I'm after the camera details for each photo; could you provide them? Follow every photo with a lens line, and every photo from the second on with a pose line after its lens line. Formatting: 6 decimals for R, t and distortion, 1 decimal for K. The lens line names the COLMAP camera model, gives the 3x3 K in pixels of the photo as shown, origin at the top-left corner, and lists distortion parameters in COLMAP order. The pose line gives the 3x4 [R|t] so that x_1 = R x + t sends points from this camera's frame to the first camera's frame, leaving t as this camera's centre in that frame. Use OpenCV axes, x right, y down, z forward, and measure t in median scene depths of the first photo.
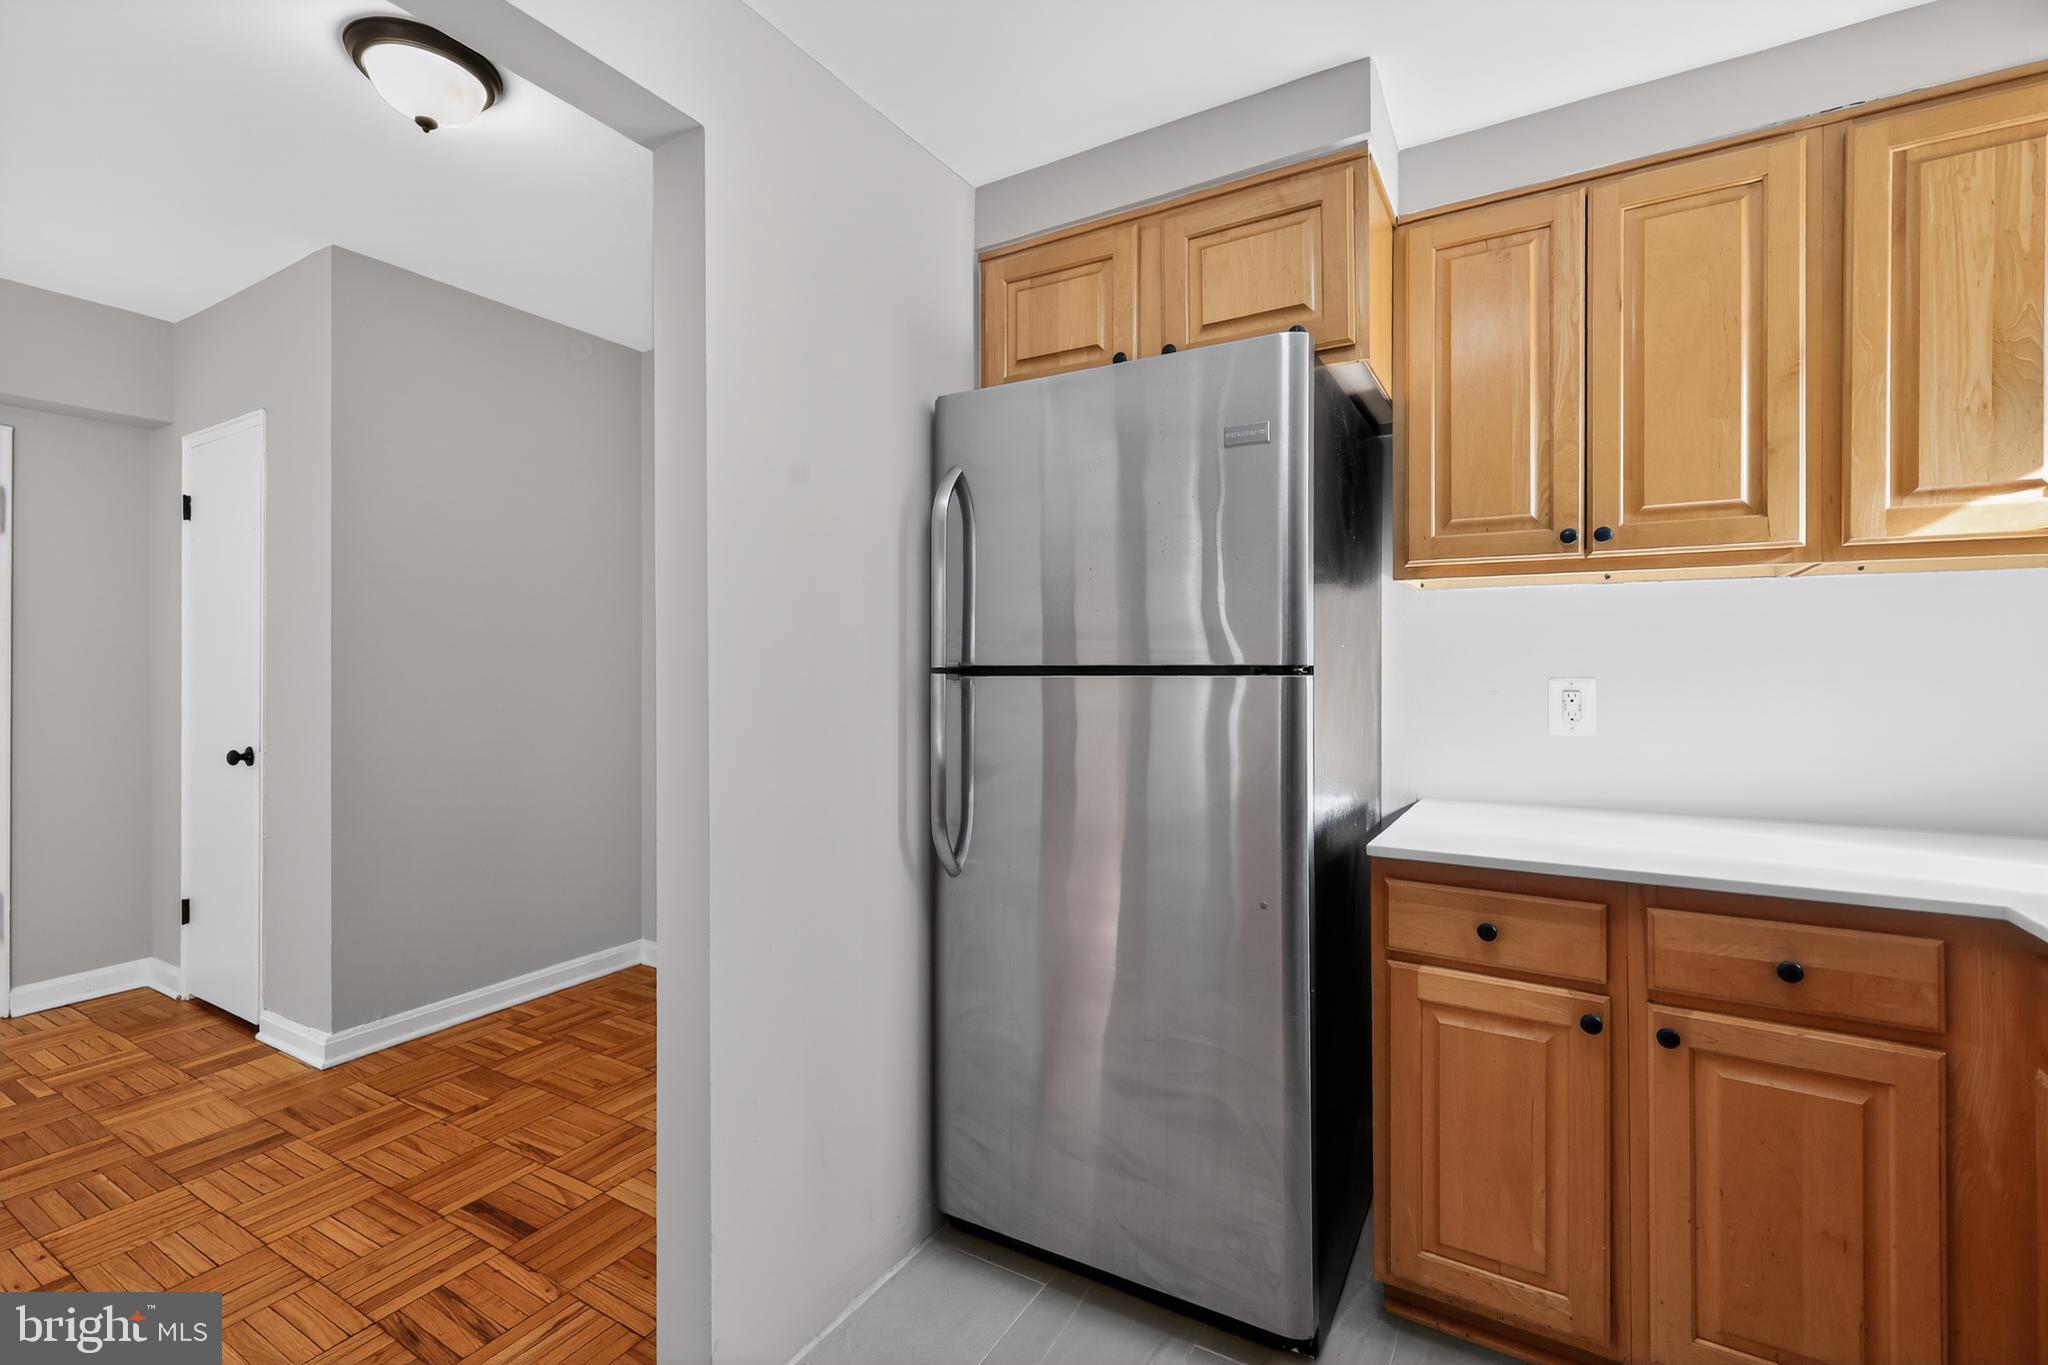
lens RADIAL K [[893.8, 0, 1036.0], [0, 893.8, 662.7], [0, 0, 1]] dist [0.004719, -0.000544]
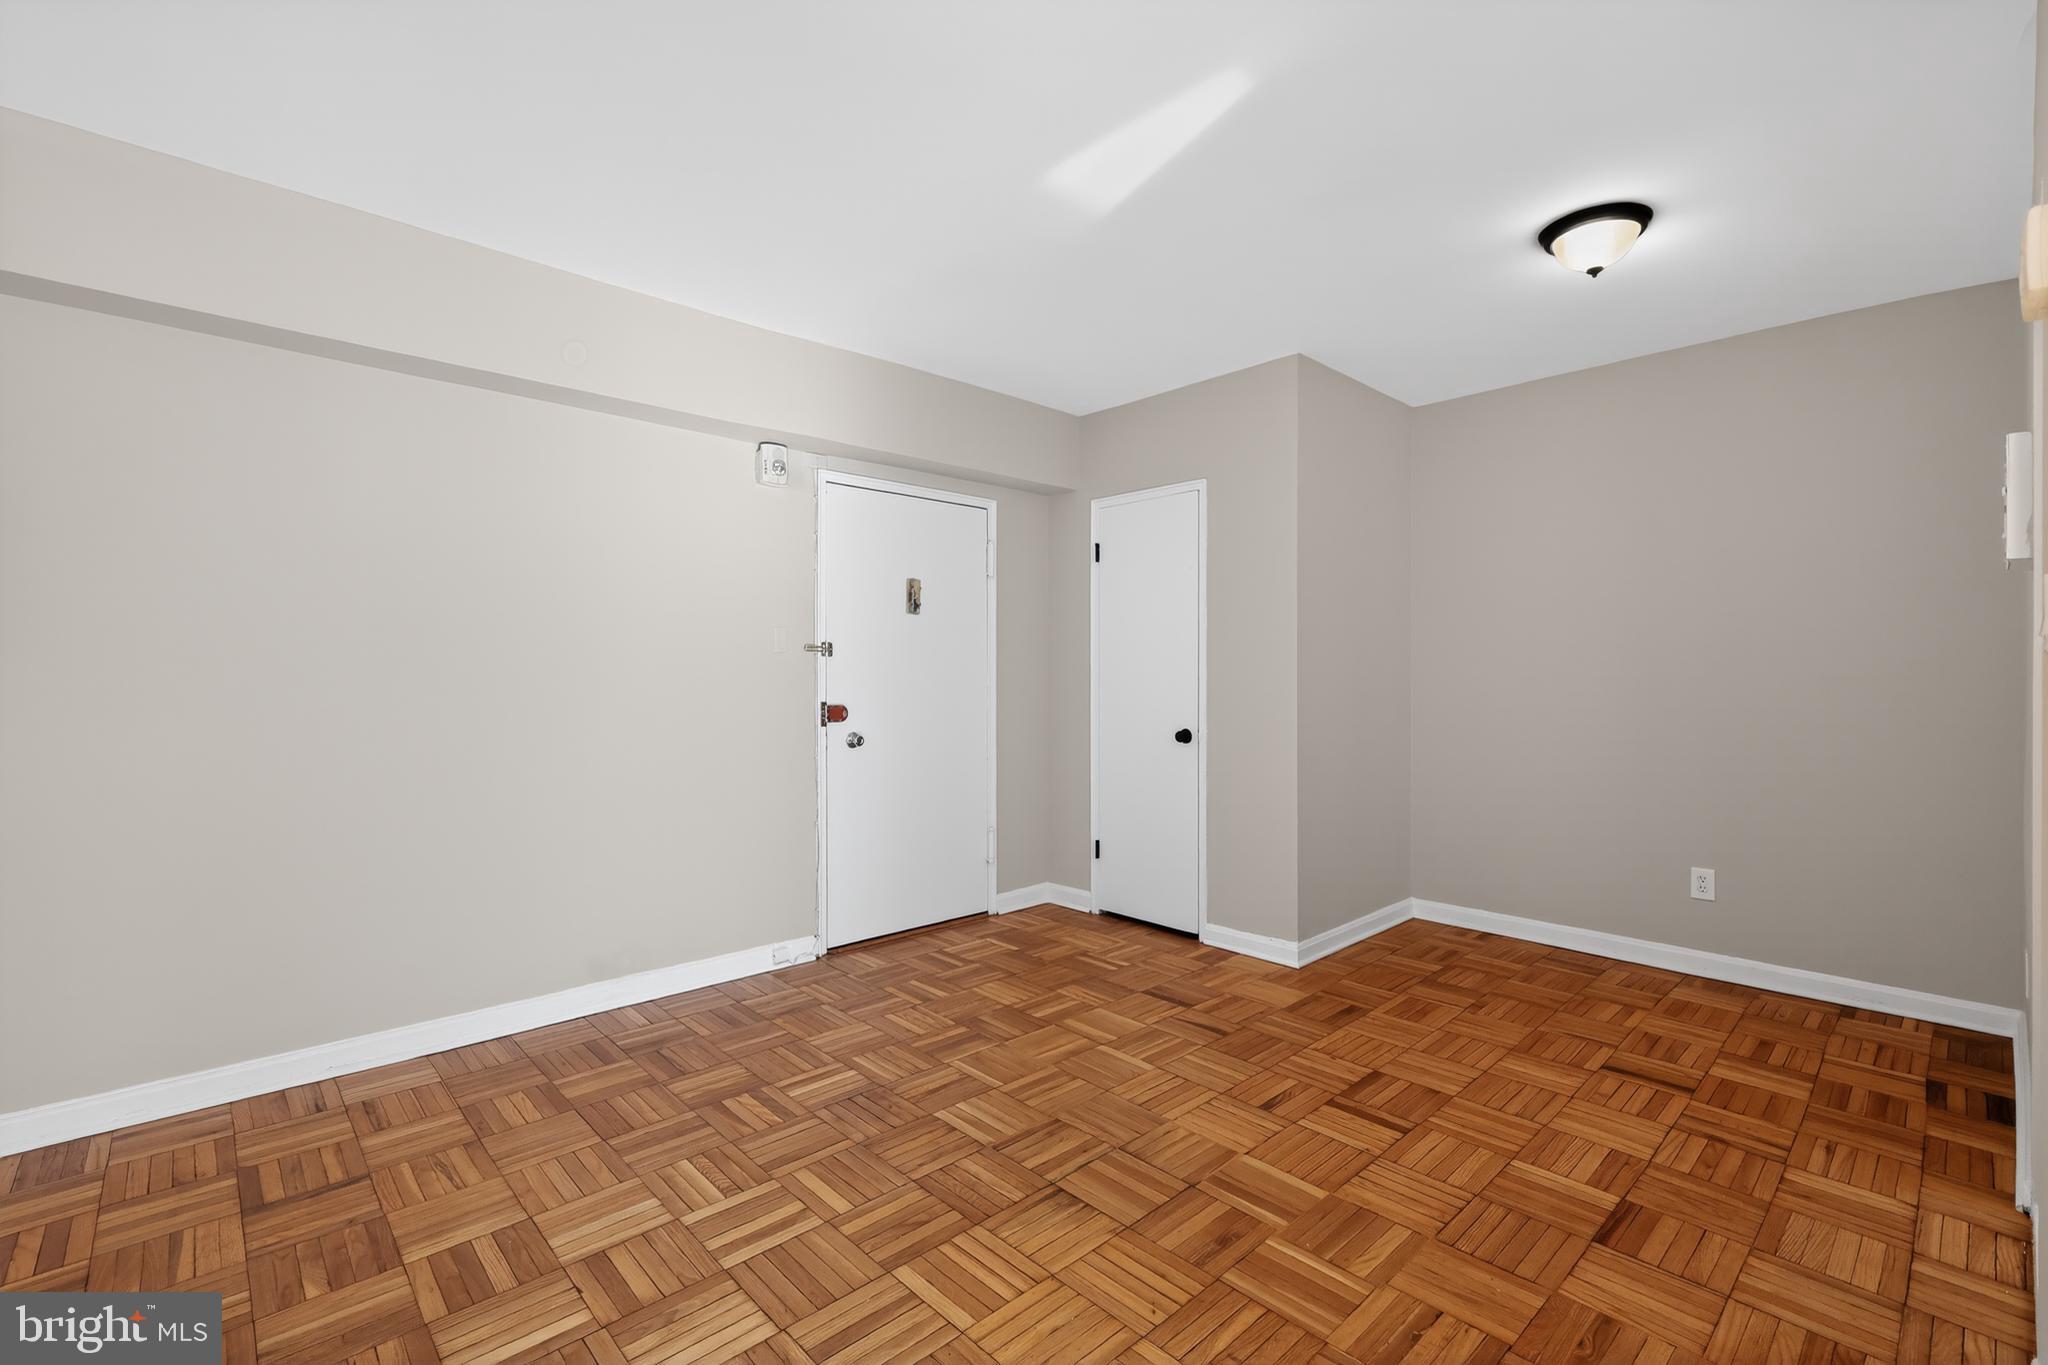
lens RADIAL K [[893.8, 0, 1025.4], [0, 893.8, 682.9], [0, 0, 1]] dist [0.004719, -0.000544]
pose [[0.956752, 0.006831, -0.290824, -0.957347], [-0.002855, 0.999897, 0.014093, 0.008145], [0.290890, -0.012653, 0.956673, -0.479111]]
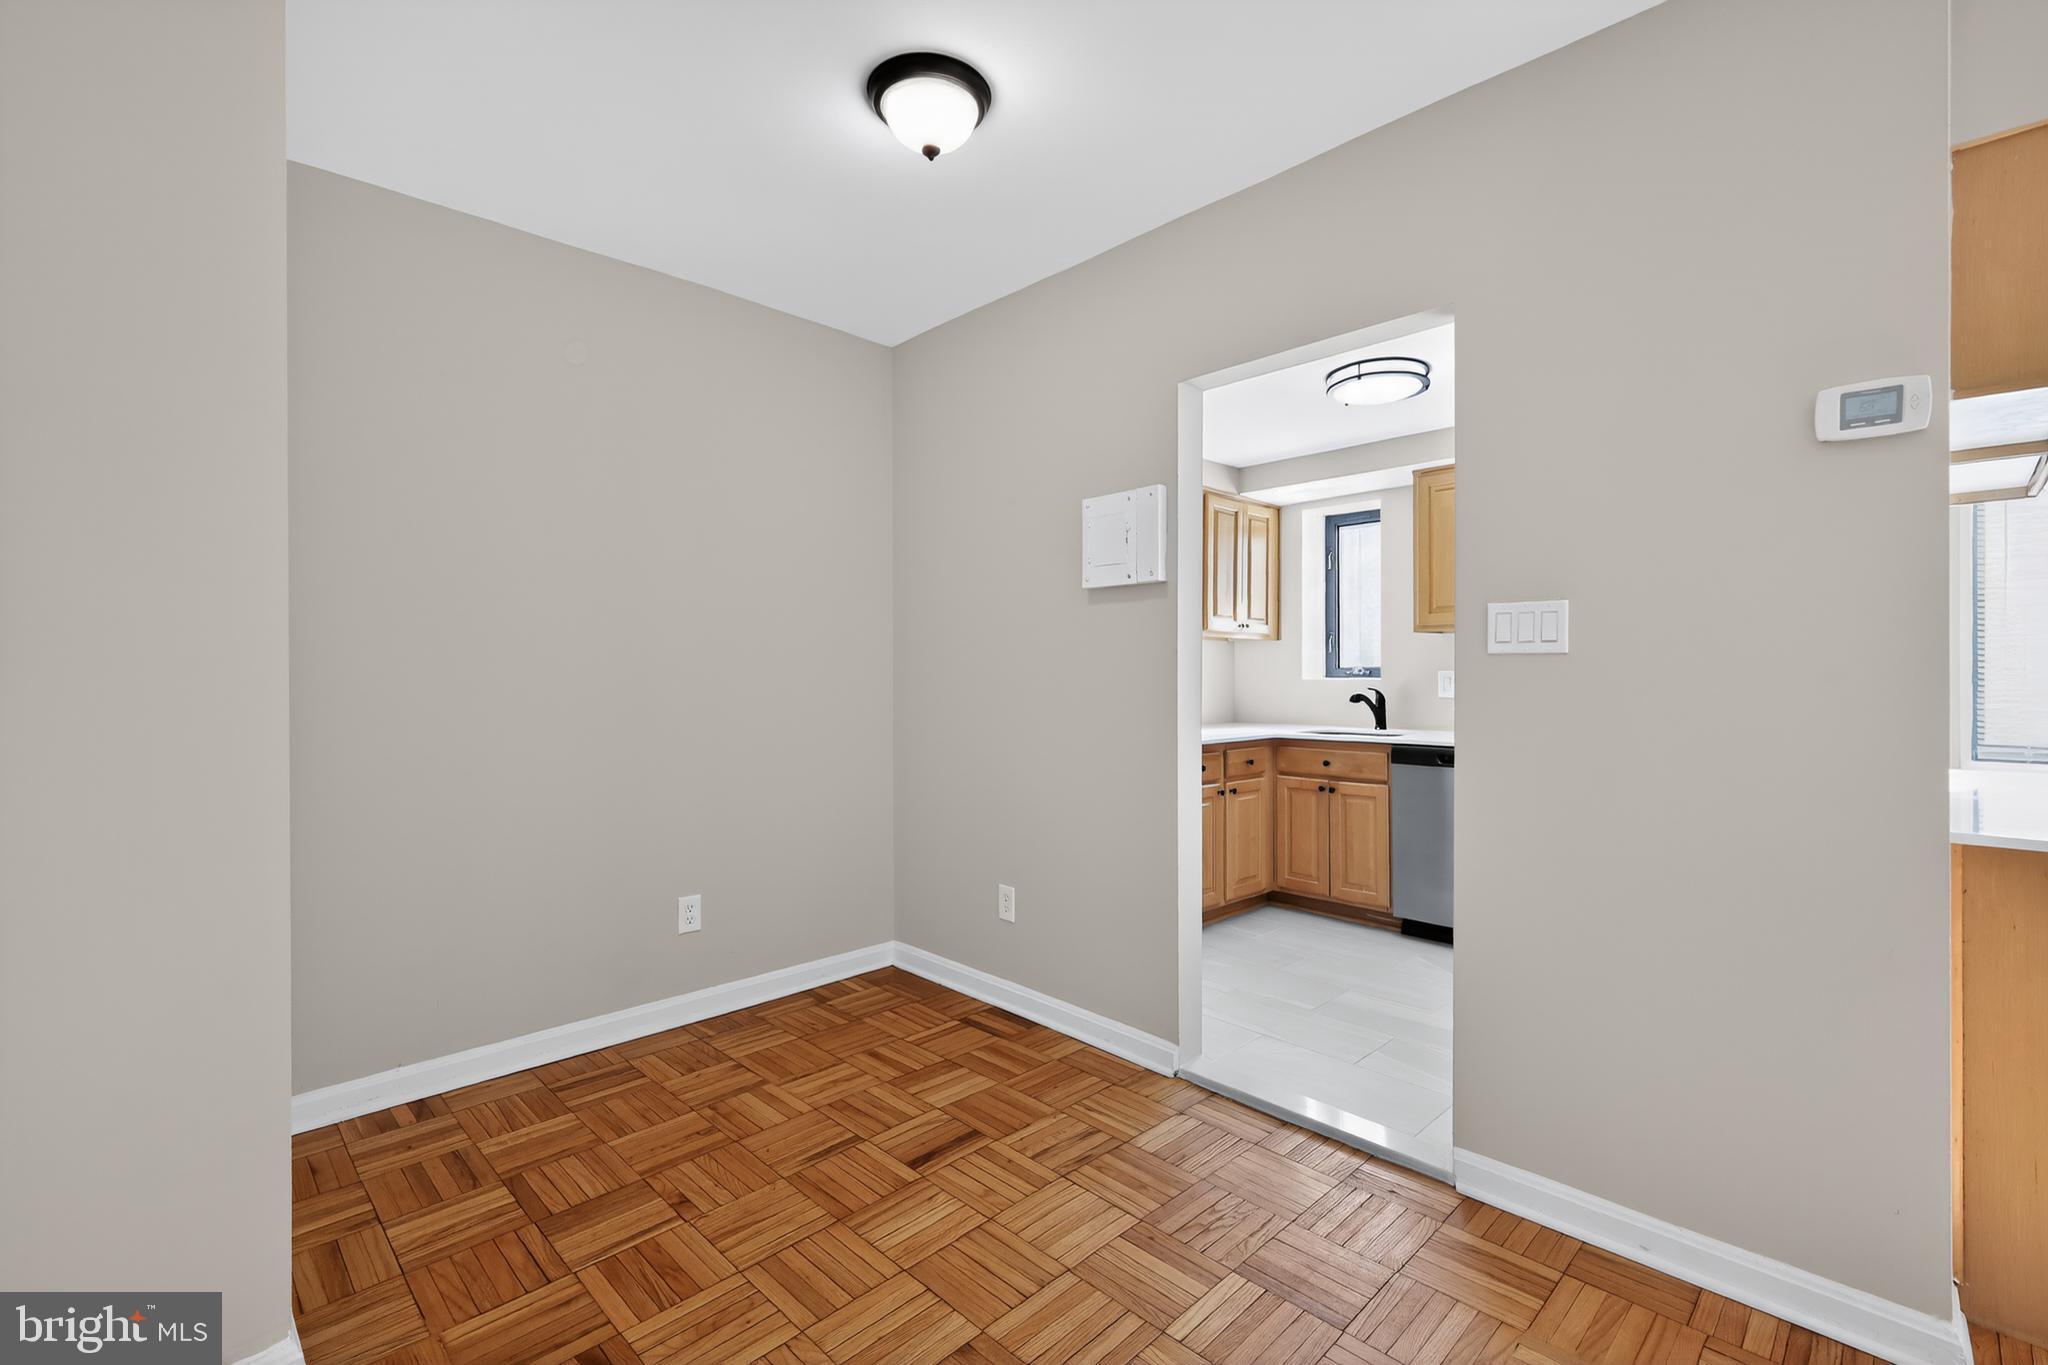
lens RADIAL K [[893.8, 0, 1029.1], [0, 893.8, 673.1], [0, 0, 1]] dist [0.004719, -0.000544]
pose [[0.258768, 0.004760, 0.965928, -1.447563], [-0.005420, 0.999979, -0.003475, 0.018148], [-0.965924, -0.004337, 0.258788, 0.526433]]
